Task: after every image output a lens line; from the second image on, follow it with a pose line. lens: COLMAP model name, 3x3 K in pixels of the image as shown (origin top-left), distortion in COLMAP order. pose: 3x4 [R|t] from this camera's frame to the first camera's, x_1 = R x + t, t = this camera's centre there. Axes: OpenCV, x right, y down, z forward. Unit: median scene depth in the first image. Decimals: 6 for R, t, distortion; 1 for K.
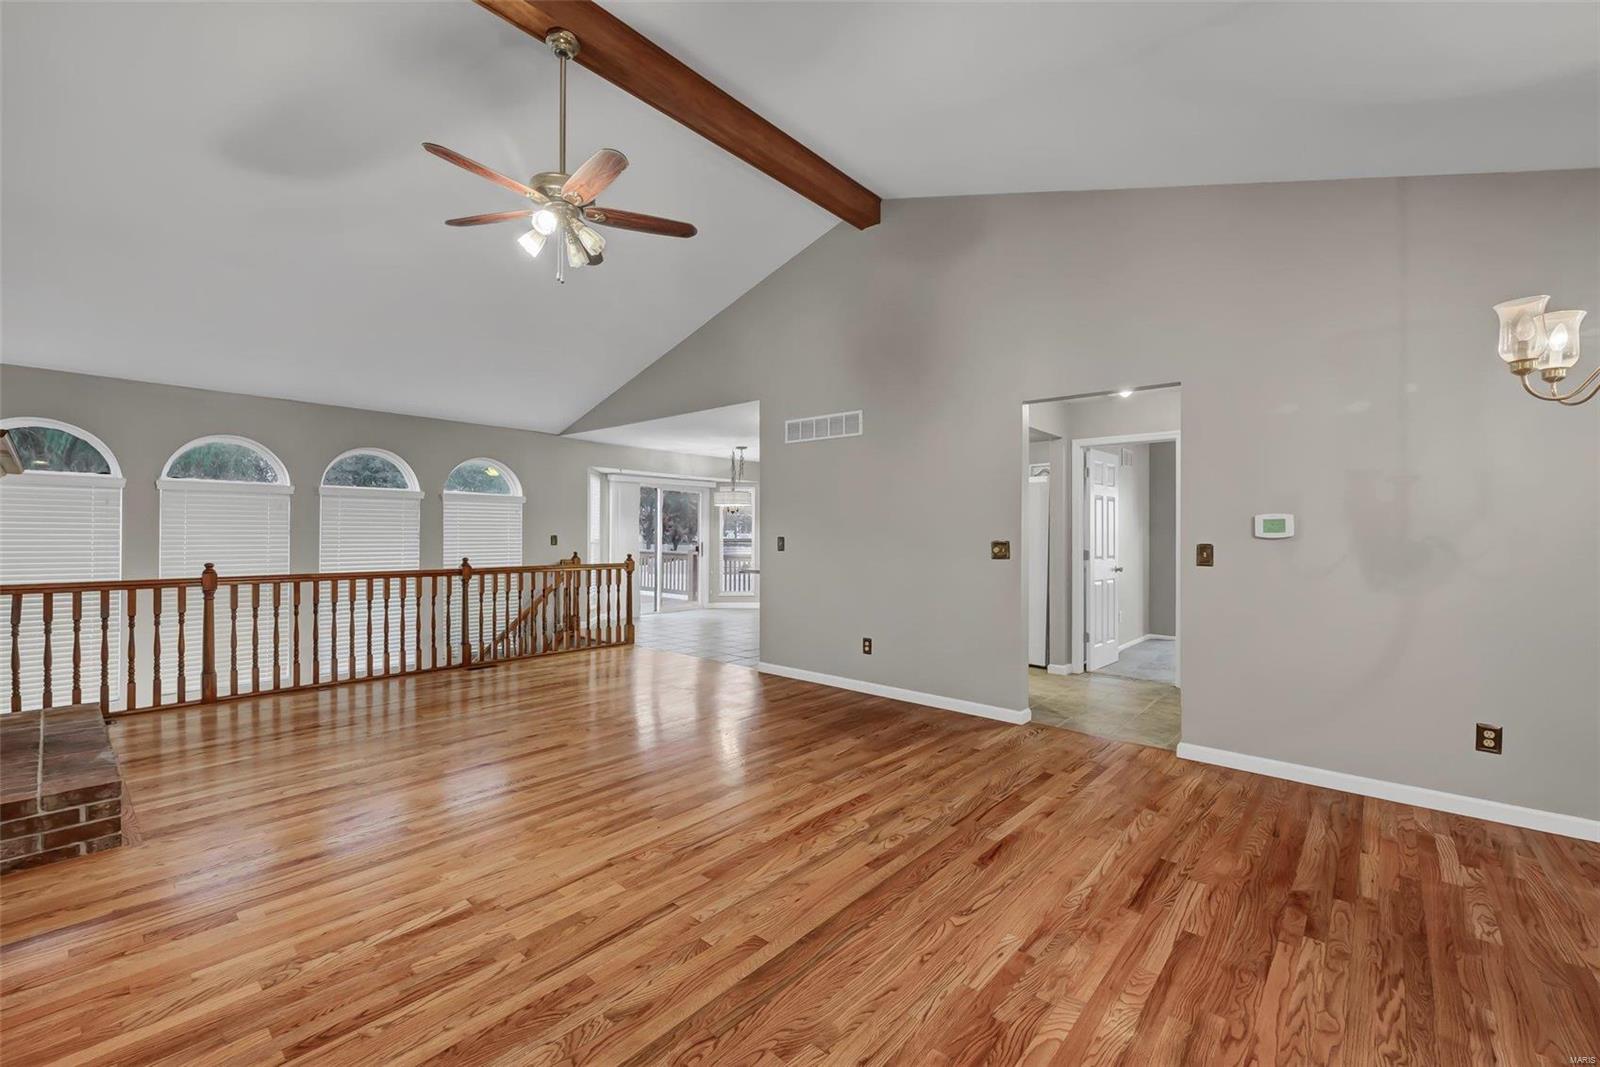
lens RADIAL K [[654.2, 0, 794.2], [0, 654.2, 546.3], [0, 0, 1]] dist [-0.000116, -0.000689]
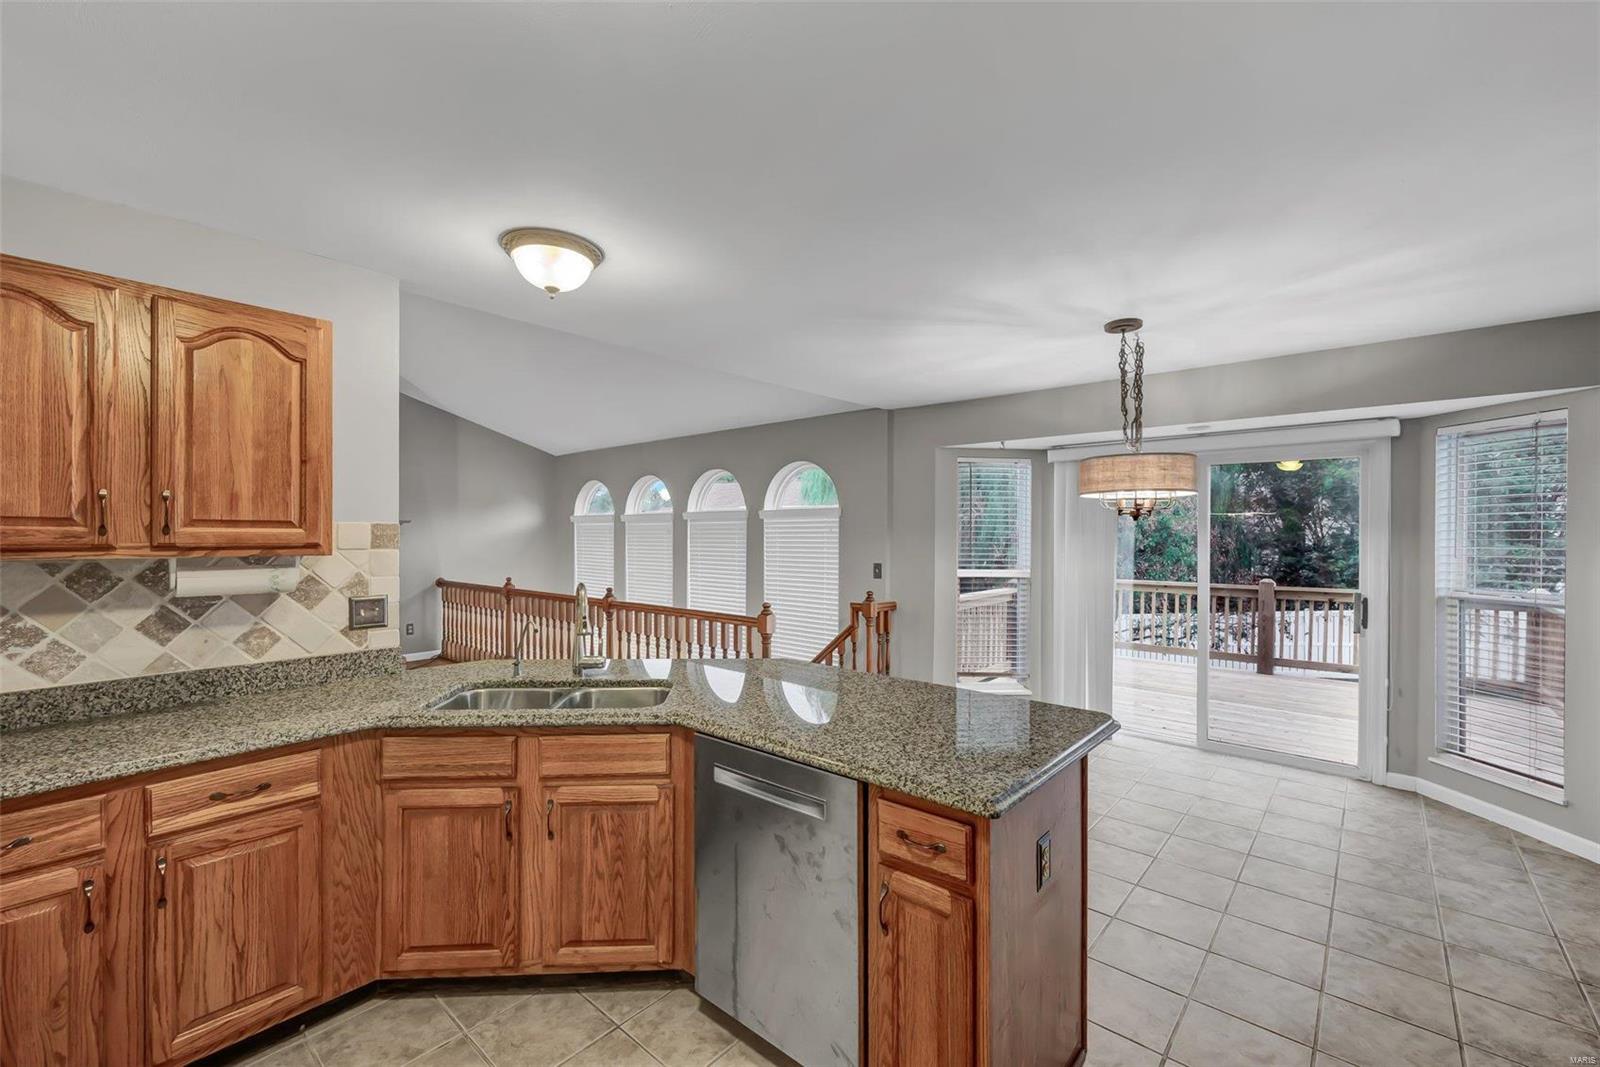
lens RADIAL K [[654.2, 0, 788.2], [0, 654.2, 534.9], [0, 0, 1]] dist [-0.000116, -0.000689]
pose [[-0.005748, -0.005288, -0.999969, 0.653615], [-0.020464, 0.999777, -0.005170, -0.093031], [0.999774, 0.020434, -0.005855, 2.094366]]
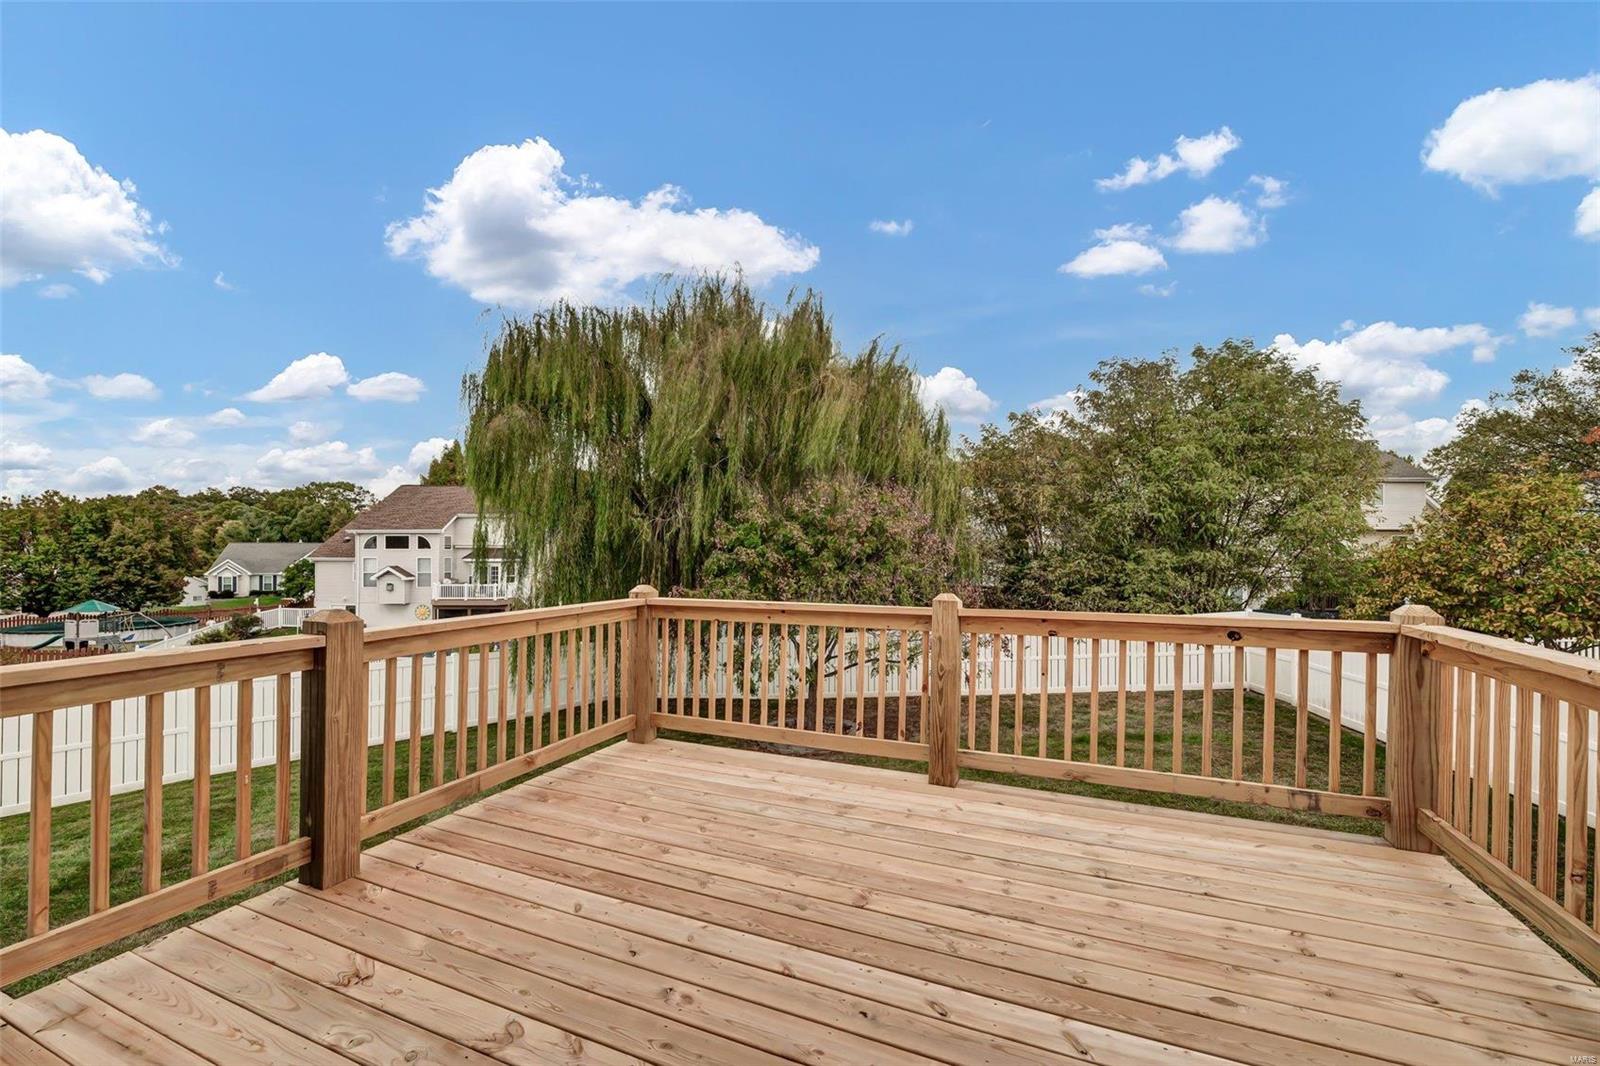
lens RADIAL K [[654.2, 0, 794.7], [0, 654.2, 556.6], [0, 0, 1]] dist [-0.000116, -0.000689]
pose [[0.312508, 0.004228, -0.949906, -0.516495], [-0.020681, 0.999783, -0.002353, -0.047116], [0.949690, 0.020380, 0.312528, 3.043059]]
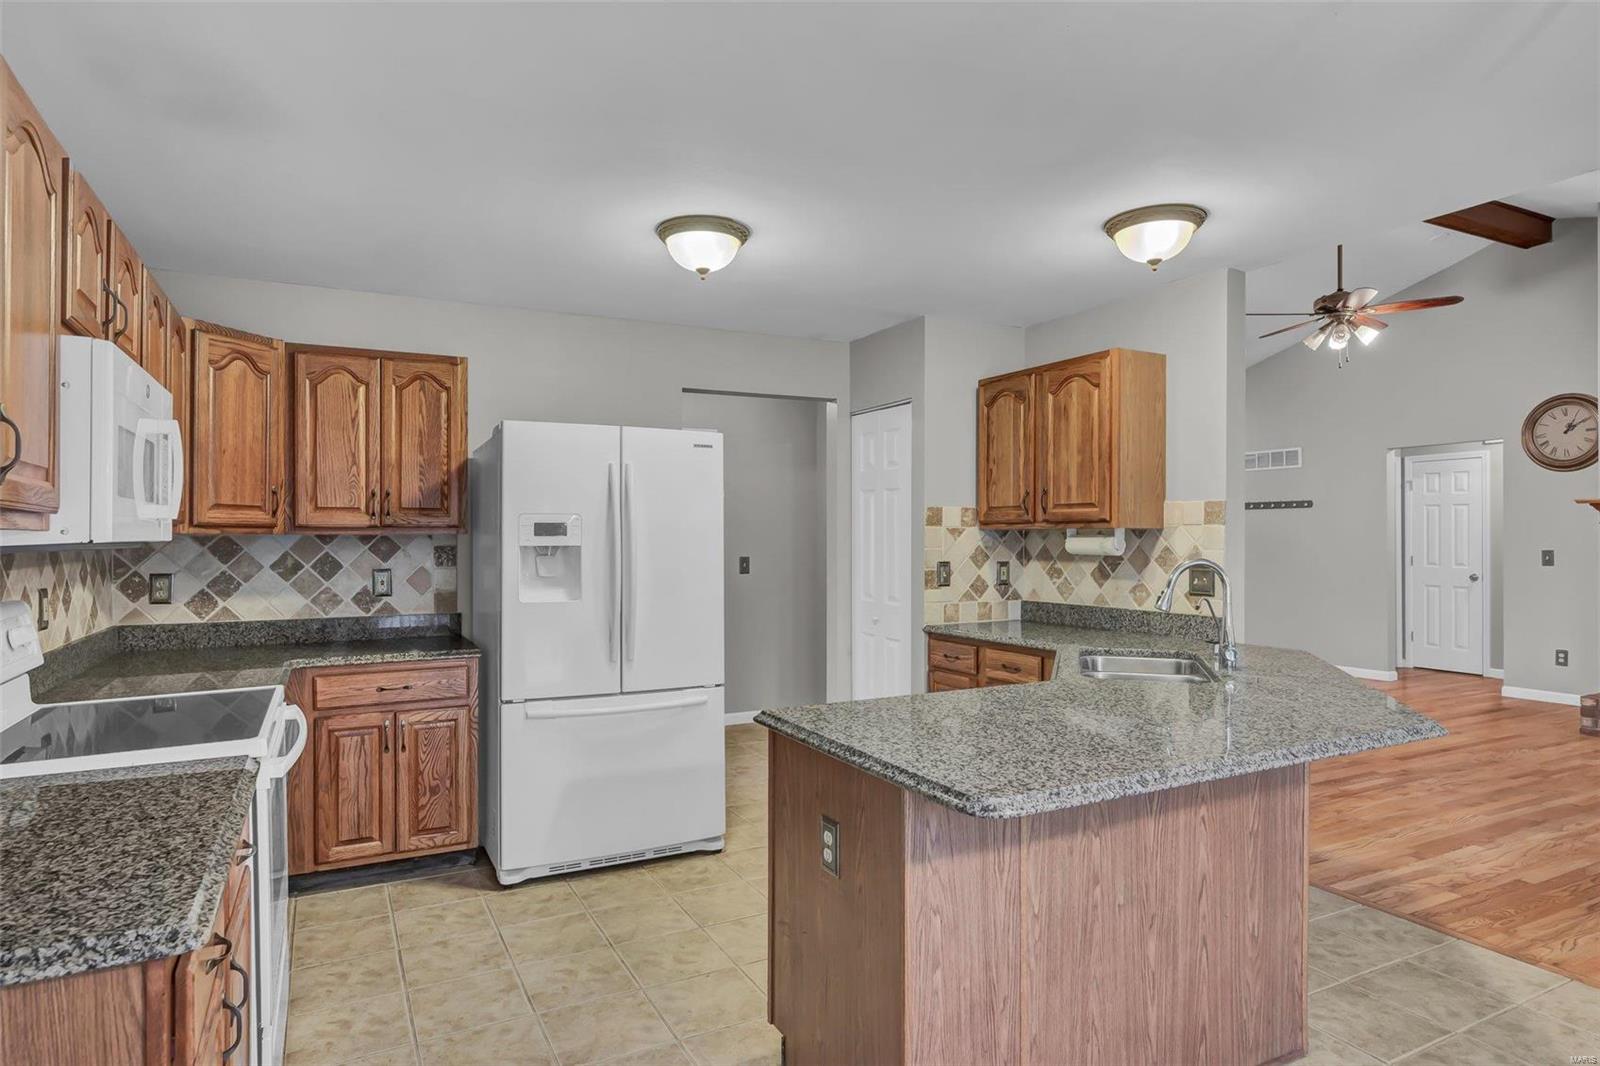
lens RADIAL K [[904.5, 0, 791.3], [0, 904.5, 534.5], [0, 0, 1]] dist [-0.001114, -0.000614]
pose [[-0.931826, -0.002775, 0.362895, 0.024158], [0.005096, 0.999772, 0.020730, -0.085168], [-0.362870, 0.021166, -0.931600, 2.813831]]
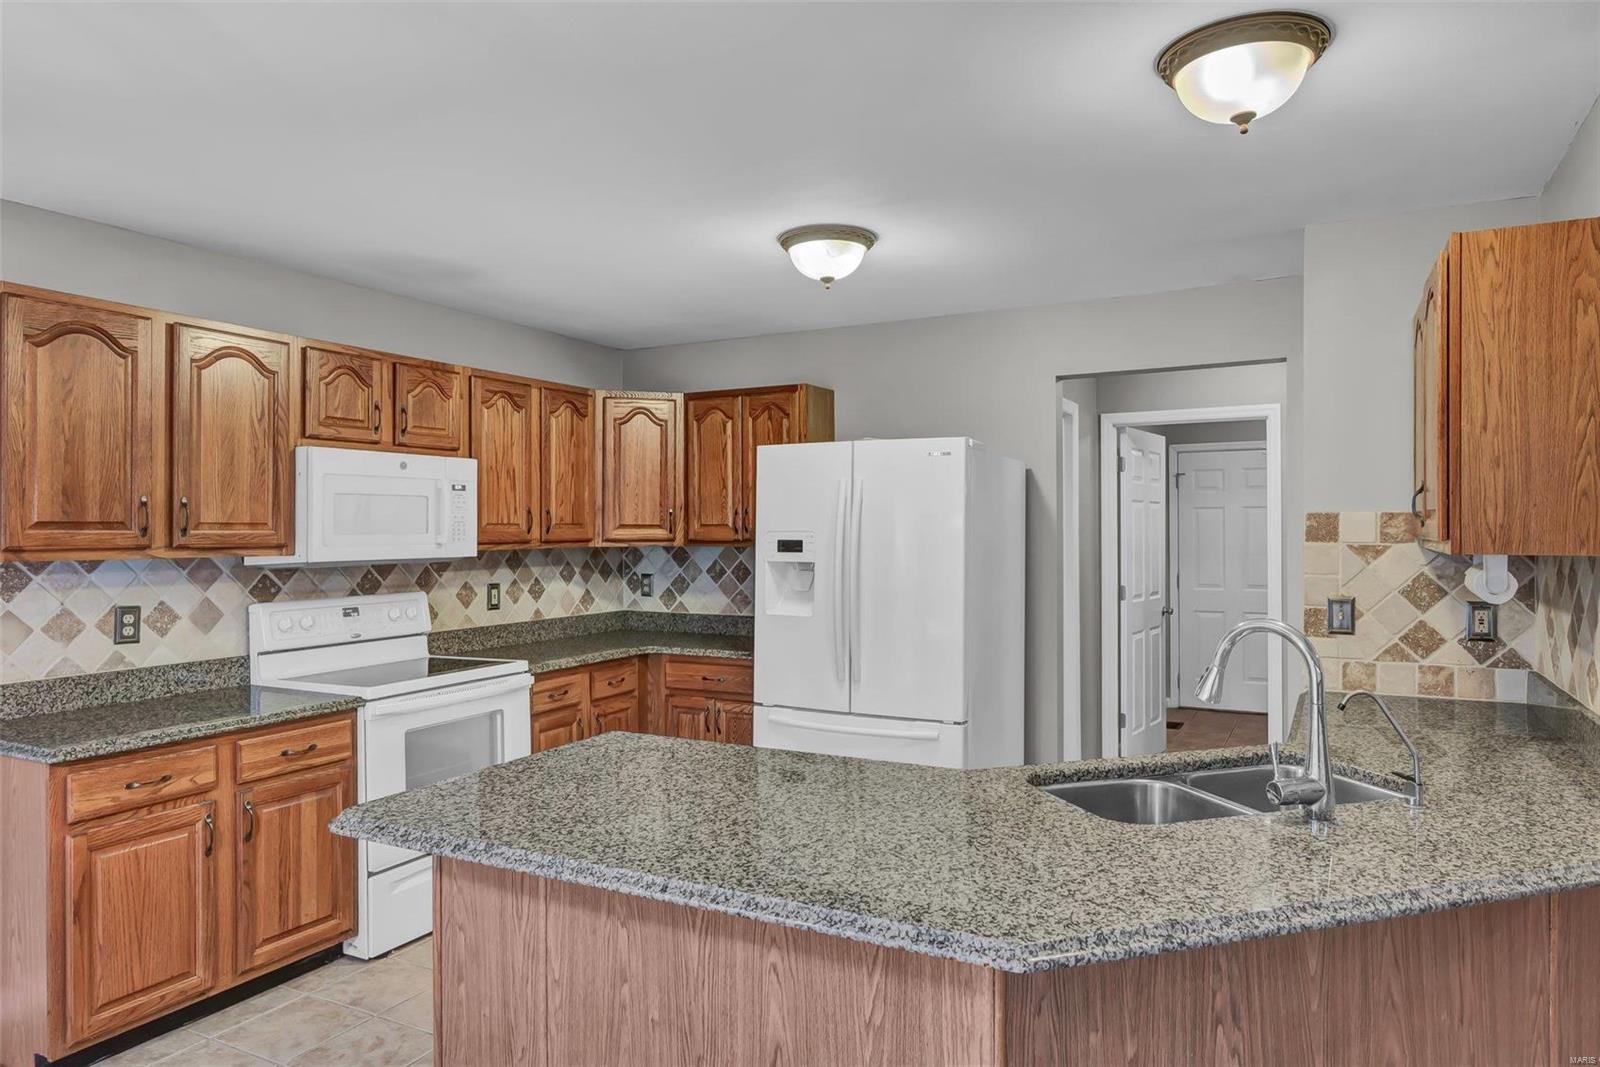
lens RADIAL K [[1019.4, 0, 799.0], [0, 1019.4, 527.7], [0, 0, 1]] dist [-0.012567, 0.007054]
pose [[-0.231013, -0.003602, 0.972944, -0.507635], [0.022854, 0.999697, 0.009128, -0.102779], [-0.972682, 0.024344, -0.230860, 2.250460]]
